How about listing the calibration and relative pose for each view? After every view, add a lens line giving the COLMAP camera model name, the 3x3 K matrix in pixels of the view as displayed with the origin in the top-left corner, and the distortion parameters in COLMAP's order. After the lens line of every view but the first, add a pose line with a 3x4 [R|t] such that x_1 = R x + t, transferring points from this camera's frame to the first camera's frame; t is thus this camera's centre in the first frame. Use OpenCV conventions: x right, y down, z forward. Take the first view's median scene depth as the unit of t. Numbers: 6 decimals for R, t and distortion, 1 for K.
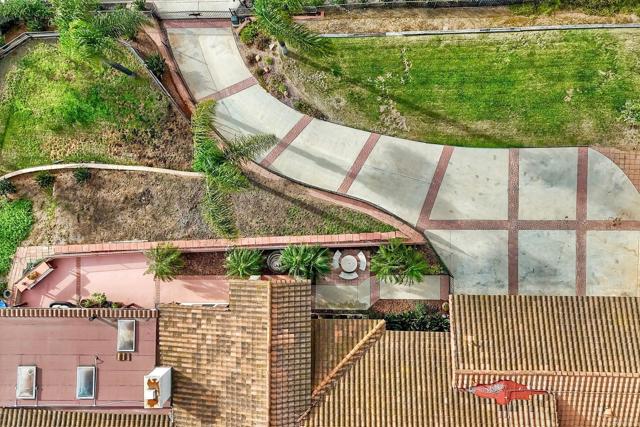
lens RADIAL K [[538.2, 0, 320.0], [0, 538.2, 213.5], [0, 0, 1]] dist [0.073873, -0.145011]
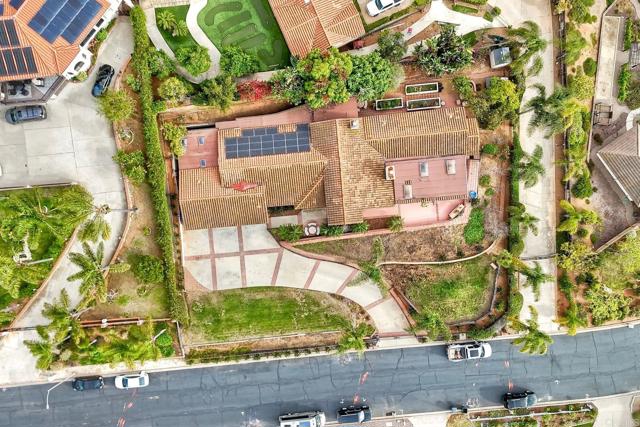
lens RADIAL K [[538.2, 0, 320.0], [0, 538.2, 213.5], [0, 0, 1]] dist [0.073873, -0.145011]
pose [[-0.994468, 0.086852, 0.059078, -0.111192], [-0.088967, -0.995449, -0.034156, 0.229935], [0.055843, -0.039223, 0.997669, -1.185926]]
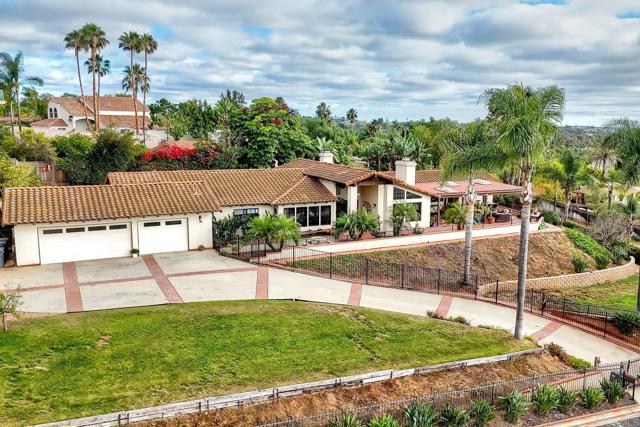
lens RADIAL K [[538.2, 0, 320.0], [0, 538.2, 213.5], [0, 0, 1]] dist [0.073873, -0.145011]
pose [[-0.881117, 0.110443, -0.459820, 0.505853], [-0.472896, -0.208638, 0.856060, -0.793932], [-0.001390, 0.971737, 0.236063, 0.687670]]
